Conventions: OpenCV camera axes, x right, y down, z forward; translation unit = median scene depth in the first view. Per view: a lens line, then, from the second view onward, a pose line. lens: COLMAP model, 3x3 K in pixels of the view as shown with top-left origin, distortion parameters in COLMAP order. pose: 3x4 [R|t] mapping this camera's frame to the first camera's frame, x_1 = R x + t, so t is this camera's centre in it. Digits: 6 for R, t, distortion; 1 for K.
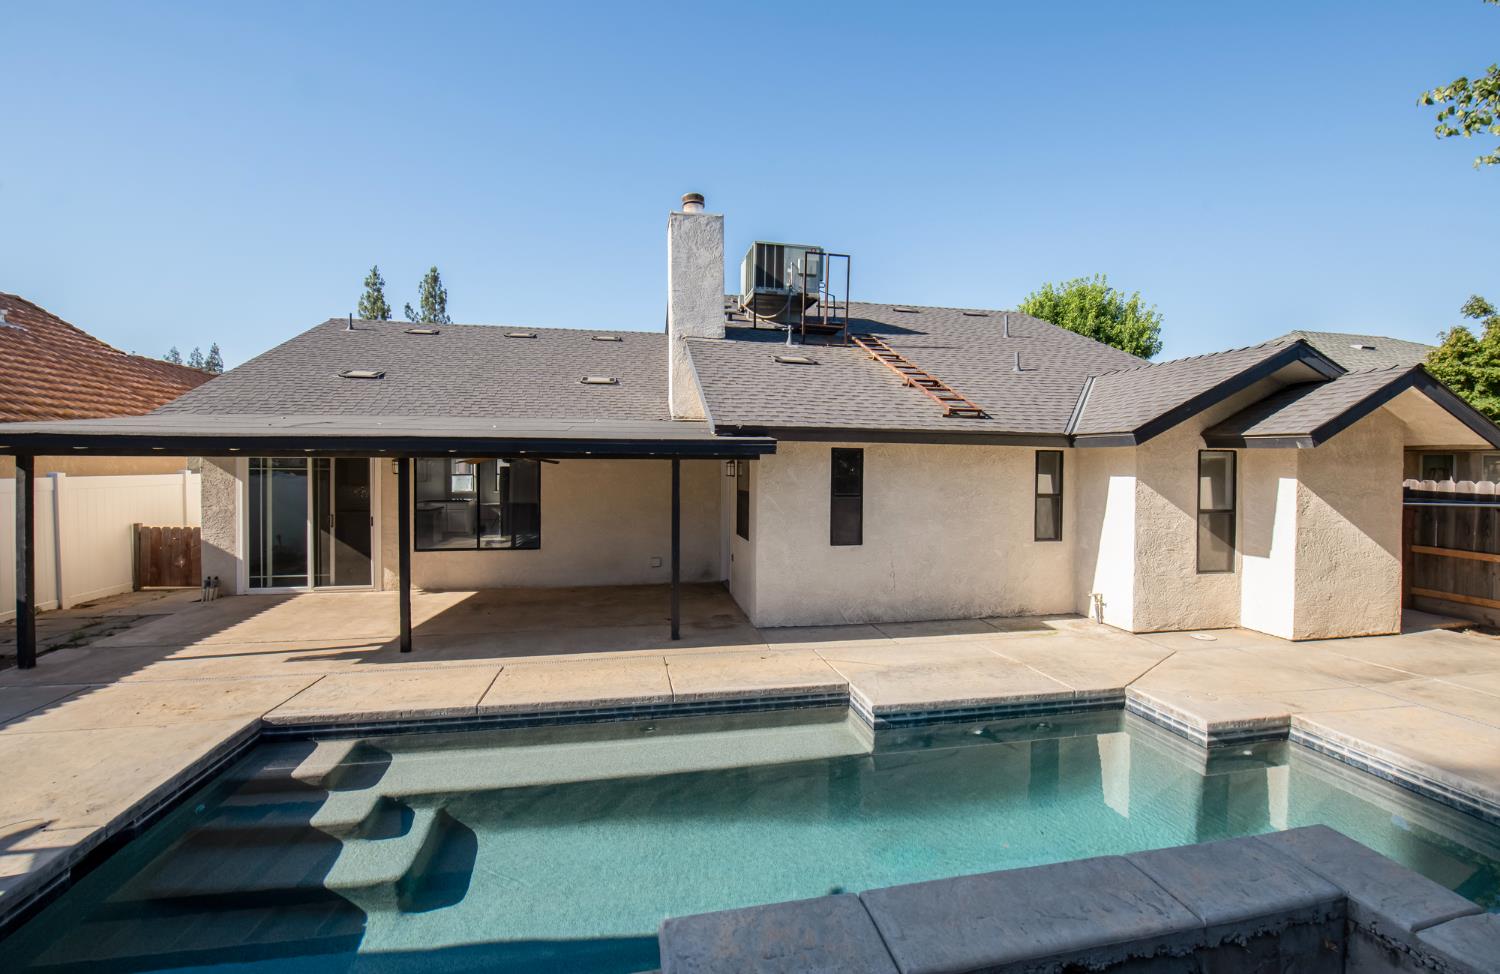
lens RADIAL K [[616.5, 0, 750.0], [0, 616.5, 487.0], [0, 0, 1]] dist [-0.000948, -0.000217]
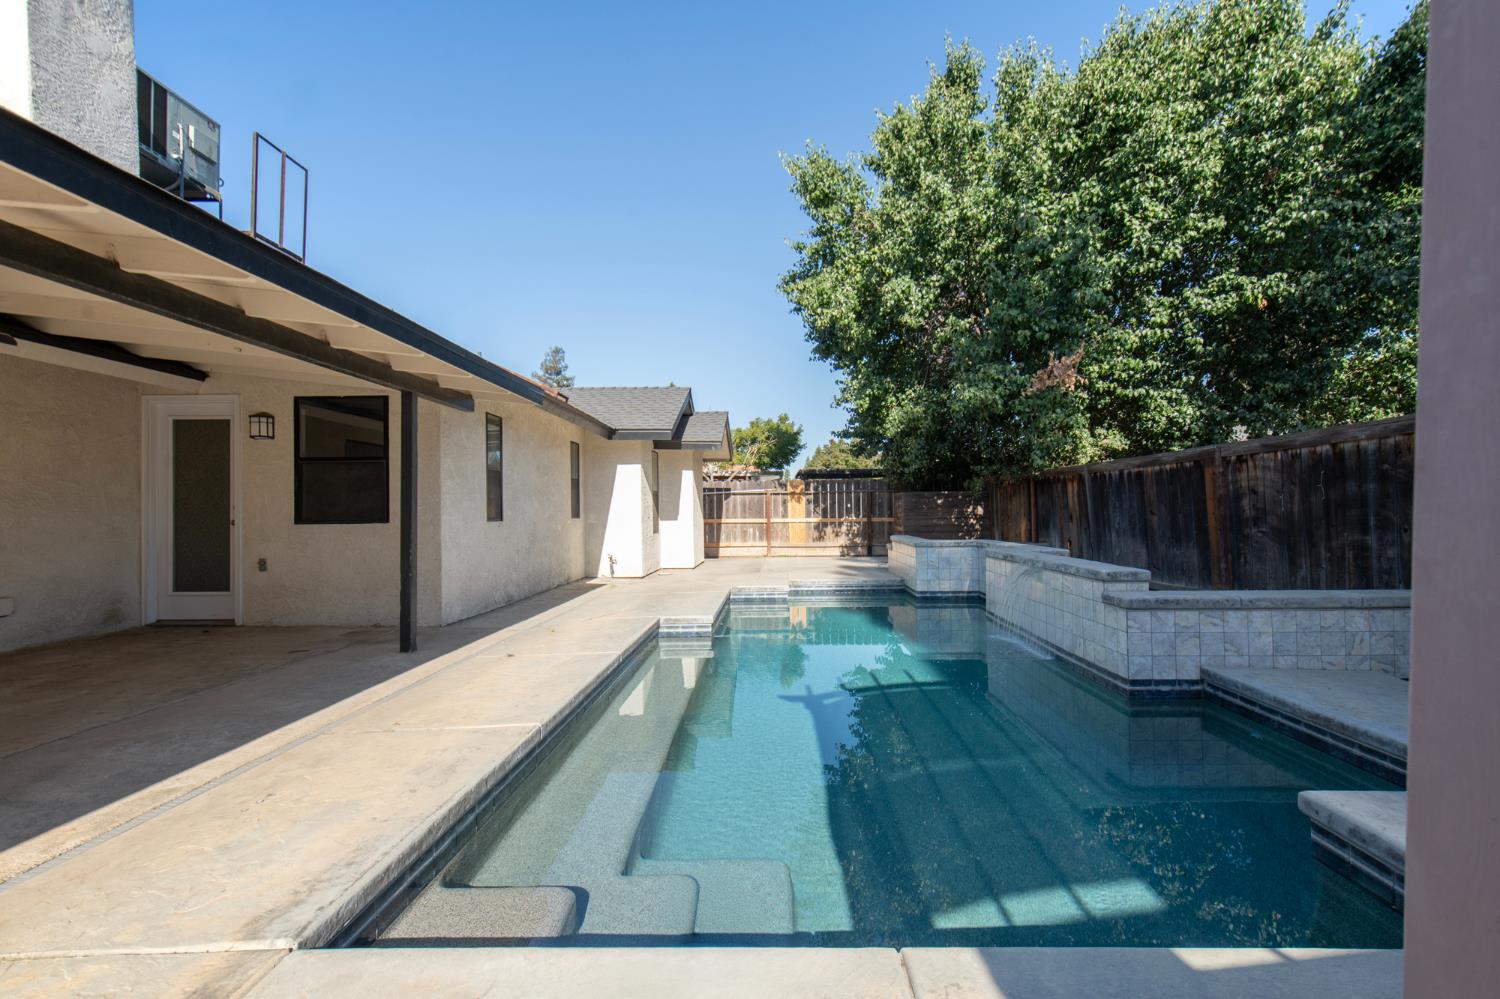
lens RADIAL K [[626.1, 0, 763.2], [0, 626.1, 502.1], [0, 0, 1]] dist [0.011017, -0.000649]
pose [[0.206933, 0.005778, 0.978338, -0.628512], [0.043414, 0.998943, -0.015082, 0.092116], [-0.977391, 0.045594, 0.206464, 0.397461]]
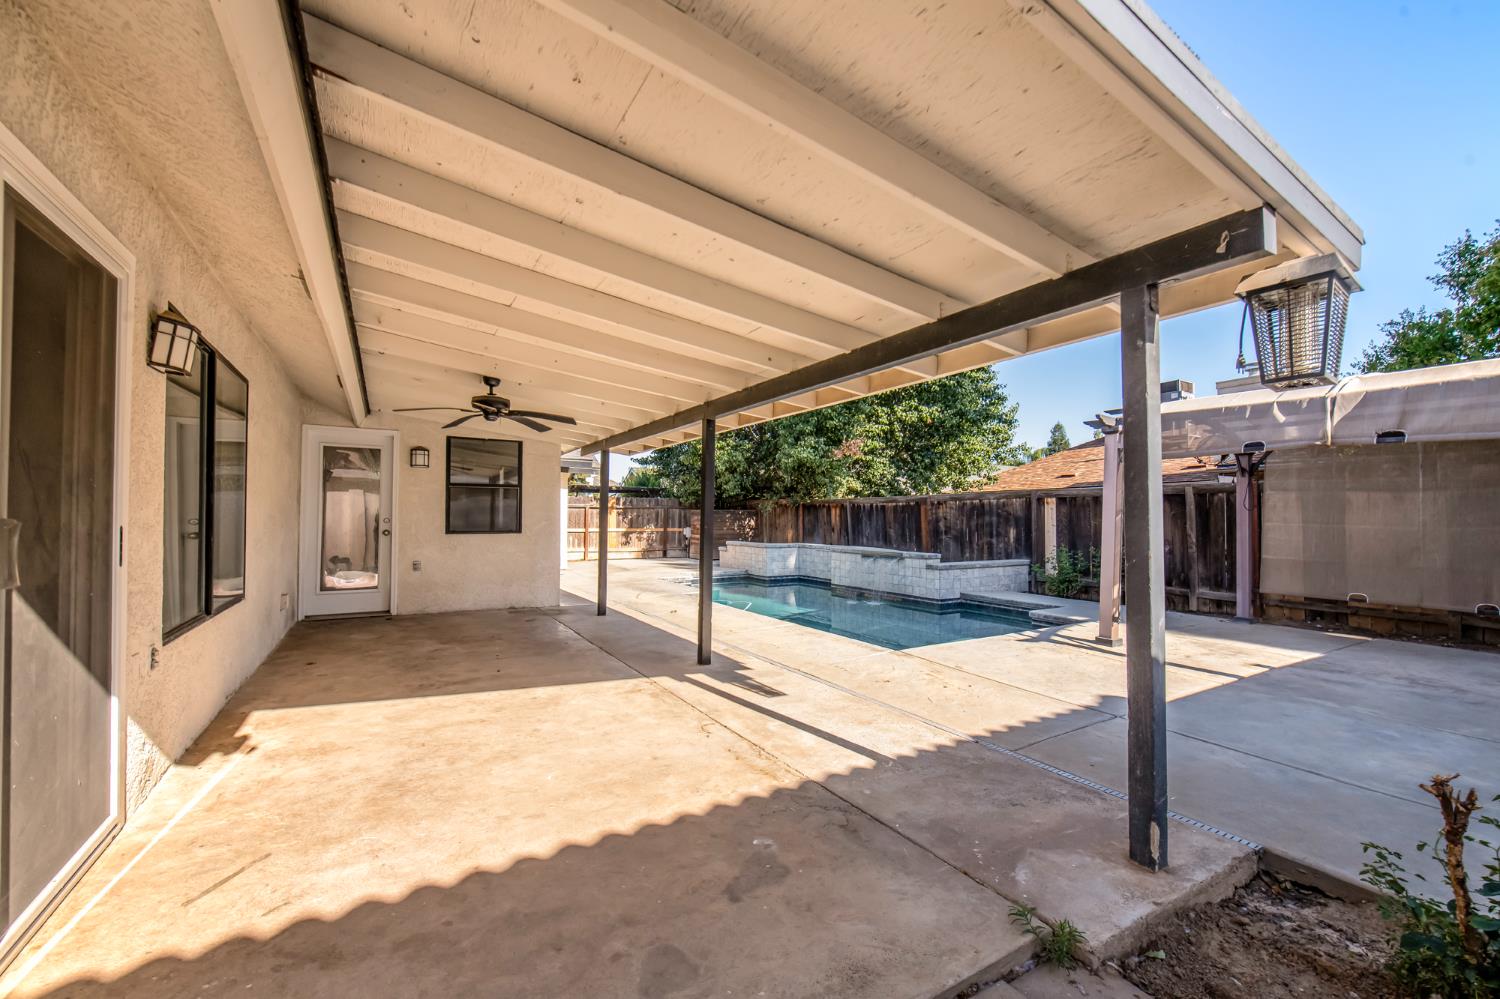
lens RADIAL K [[616.3, 0, 750.0], [0, 616.3, 499.5], [0, 0, 1]] dist [-0.003629, -0.000607]
pose [[-0.344307, 0.020179, 0.938640, -1.062755], [0.024331, 0.999625, -0.012565, 0.053540], [-0.938542, 0.018512, -0.344669, 0.969911]]
